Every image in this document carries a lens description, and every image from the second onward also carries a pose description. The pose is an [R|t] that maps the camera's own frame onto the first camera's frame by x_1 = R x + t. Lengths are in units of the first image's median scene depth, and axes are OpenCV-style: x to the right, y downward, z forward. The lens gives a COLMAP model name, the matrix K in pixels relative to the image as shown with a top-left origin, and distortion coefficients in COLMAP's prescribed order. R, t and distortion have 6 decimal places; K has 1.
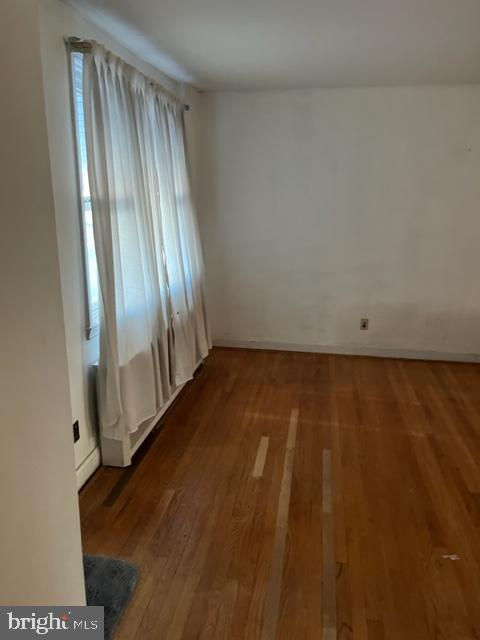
lens RADIAL K [[475.0, 0, 240.0], [0, 475.0, 320.0], [0, 0, 1]] dist [0.001798, -0.004683]
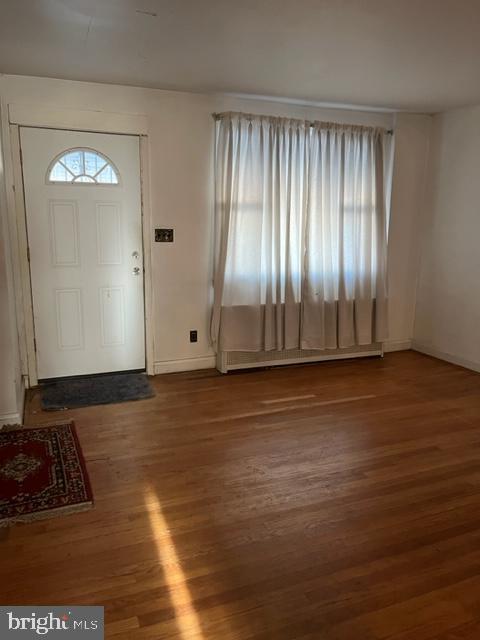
lens RADIAL K [[475.0, 0, 240.0], [0, 475.0, 320.0], [0, 0, 1]] dist [0.001798, -0.004683]
pose [[0.567135, 0.200700, -0.798797, 1.017841], [-0.235641, 0.968854, 0.076126, 0.005551], [0.789196, 0.145056, 0.596764, 0.087319]]
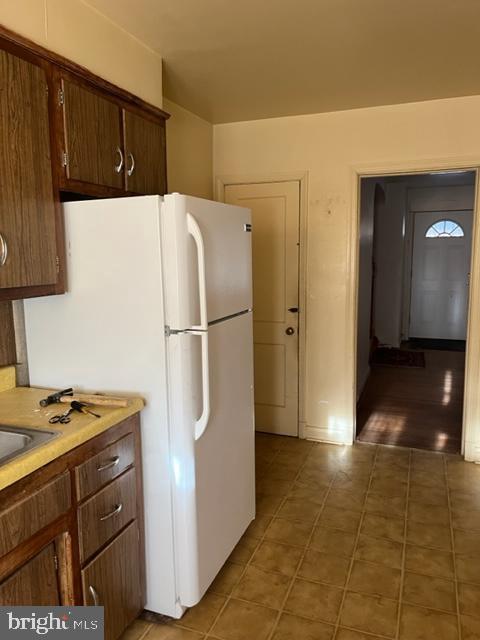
lens RADIAL K [[485.7, 0, 240.0], [0, 485.7, 320.0], [0, 0, 1]] dist [0.054133, -0.091998]
pose [[-0.149613, 0.161873, -0.975404, 2.528097], [-0.239726, 0.951134, 0.194616, 0.015199], [0.959243, 0.262947, -0.103497, -0.200524]]
